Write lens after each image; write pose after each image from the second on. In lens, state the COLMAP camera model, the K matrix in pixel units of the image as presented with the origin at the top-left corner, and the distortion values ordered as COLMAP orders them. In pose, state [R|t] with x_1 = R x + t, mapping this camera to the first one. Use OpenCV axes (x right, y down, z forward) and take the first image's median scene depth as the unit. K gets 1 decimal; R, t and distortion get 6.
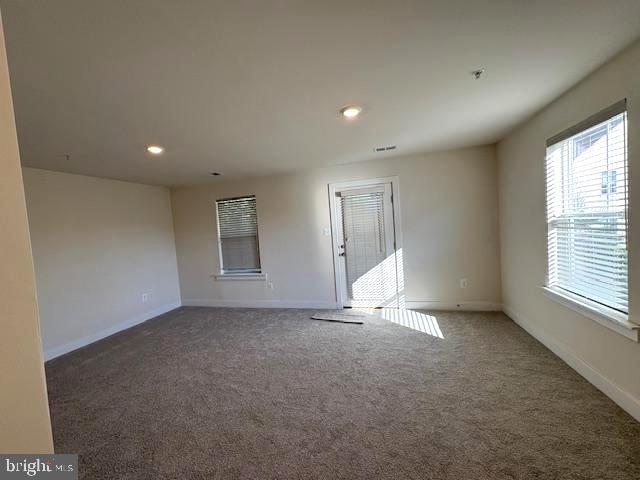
lens RADIAL K [[257.0, 0, 320.0], [0, 257.0, 240.0], [0, 0, 1]] dist [0.001052, -0.000218]
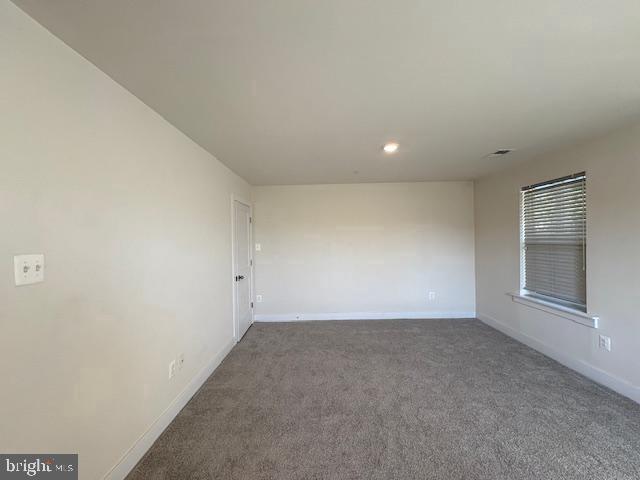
lens RADIAL K [[257.0, 0, 320.0], [0, 257.0, 240.0], [0, 0, 1]] dist [0.001052, -0.000218]
pose [[0.254721, 0.078591, -0.963816, 0.145950], [-0.061380, 0.995996, 0.064993, -0.027929], [0.965065, 0.042604, 0.258525, 0.299935]]
